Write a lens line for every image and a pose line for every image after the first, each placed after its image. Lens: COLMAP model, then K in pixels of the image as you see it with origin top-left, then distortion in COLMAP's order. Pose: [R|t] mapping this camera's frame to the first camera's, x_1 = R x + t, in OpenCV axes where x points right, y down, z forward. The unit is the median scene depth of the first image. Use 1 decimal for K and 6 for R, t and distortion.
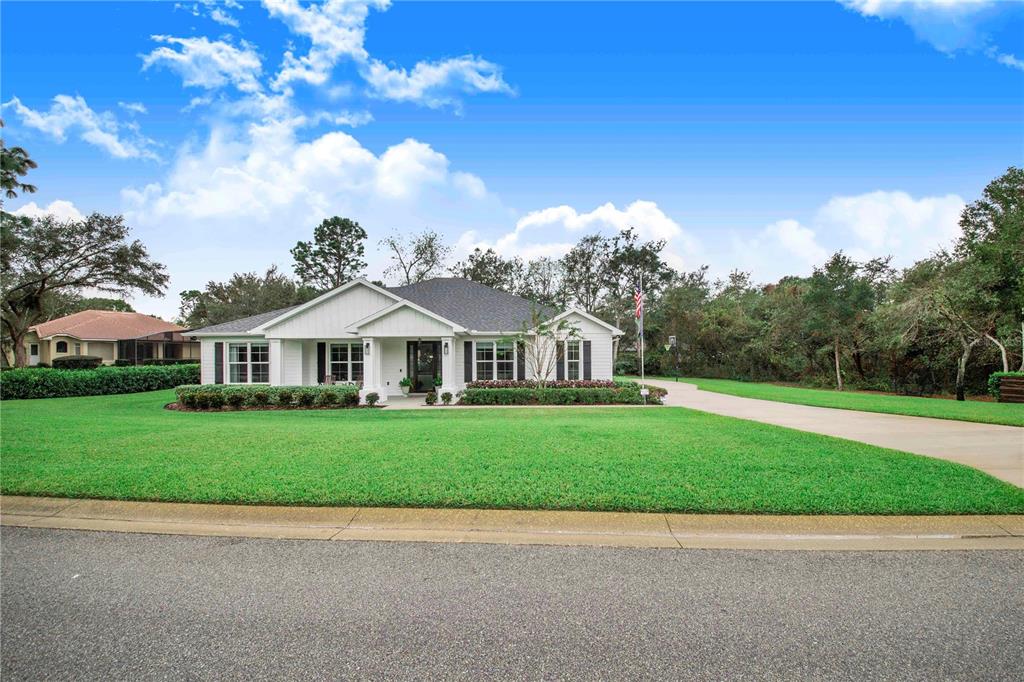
lens RADIAL K [[414.1, 0, 521.1], [0, 414.1, 358.9], [0, 0, 1]] dist [0.010862, -0.016072]
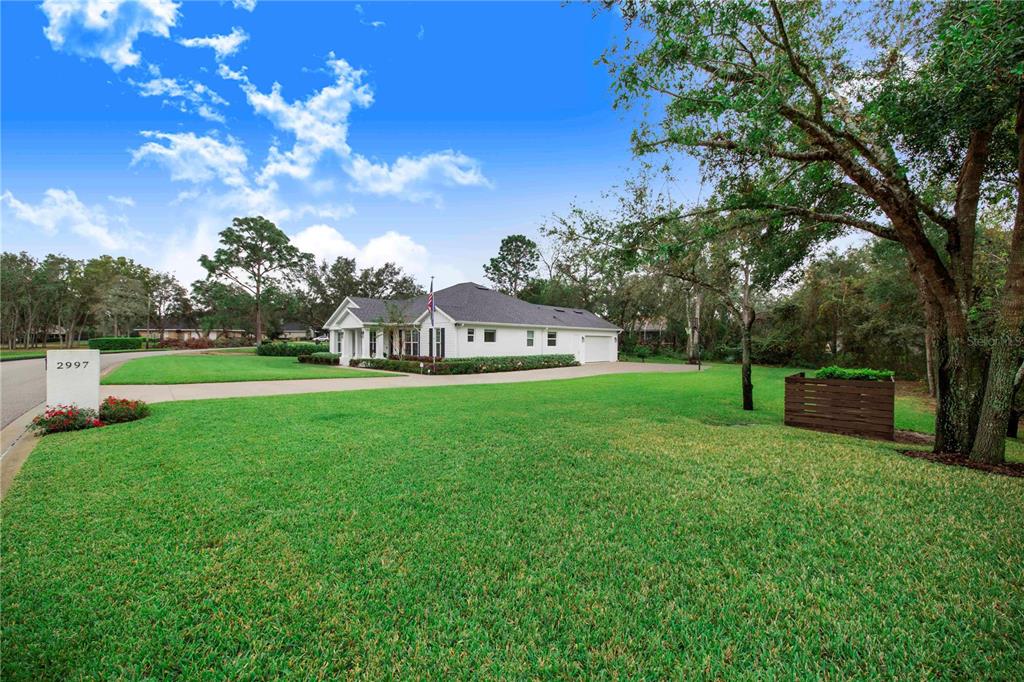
lens RADIAL K [[403.9, 0, 508.0], [0, 403.9, 338.1], [0, 0, 1]] dist [0.023988, -0.025613]
pose [[0.697081, -0.001302, -0.716991, 0.754948], [-0.007019, 0.999938, -0.008639, 0.001153], [0.716958, 0.011055, 0.697029, 0.129786]]
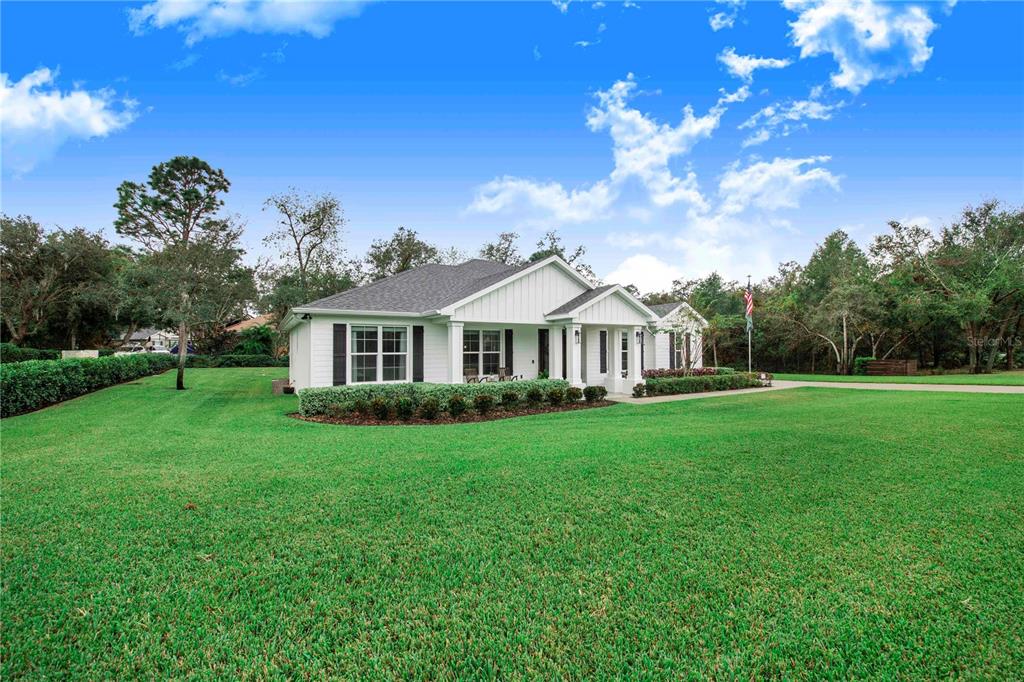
lens RADIAL K [[408.7, 0, 511.7], [0, 408.7, 345.7], [0, 0, 1]] dist [0.022399, -0.026720]
pose [[0.873270, 0.005289, 0.487208, -0.467899], [0.001269, 0.999913, -0.013128, 0.003018], [-0.487235, 0.012083, 0.873187, 0.159546]]
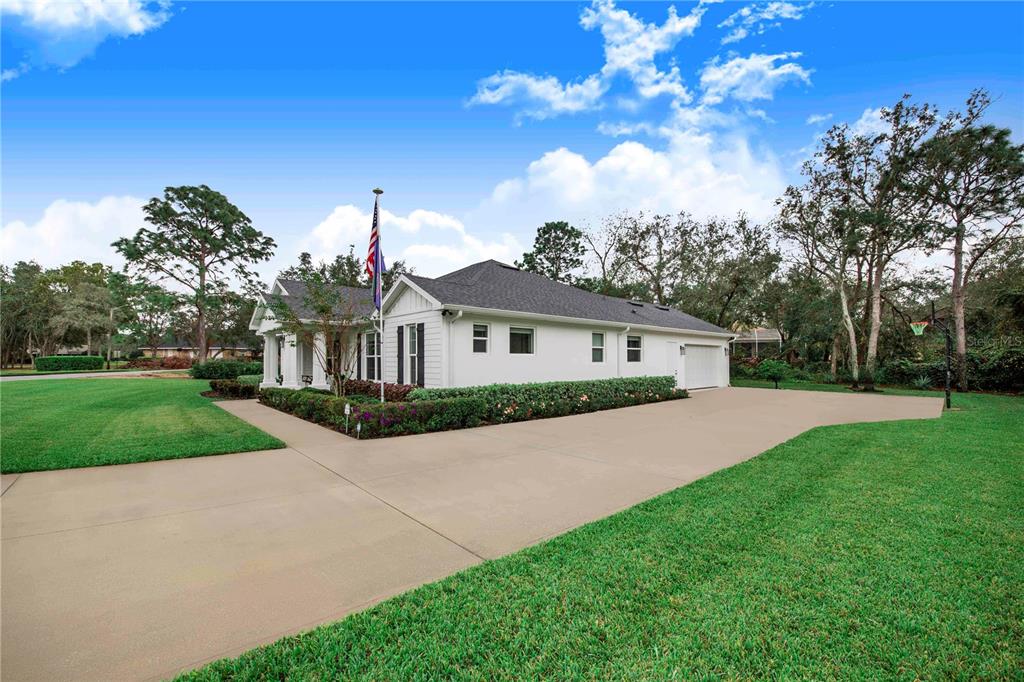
lens RADIAL K [[408.7, 0, 511.7], [0, 408.7, 345.7], [0, 0, 1]] dist [0.022399, -0.026720]
pose [[0.641299, -0.026139, -0.766845, 0.435583], [-0.000883, 0.999394, -0.034804, 0.009048], [0.767290, 0.022997, 0.640887, 0.417280]]
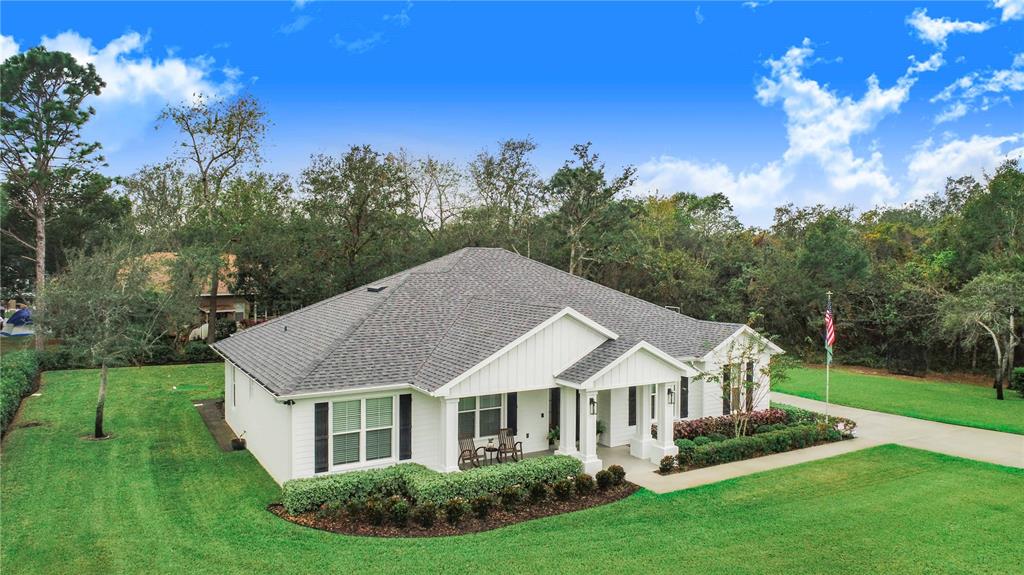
lens RADIAL K [[714.5, 0, 512.0], [0, 714.5, 287.5], [0, 0, 1]] dist [-0.008740, -0.003319]
pose [[0.881782, -0.008125, 0.471588, -0.562416], [-0.008769, 0.999396, 0.033616, -0.142388], [-0.471576, -0.033778, 0.881178, -0.026288]]
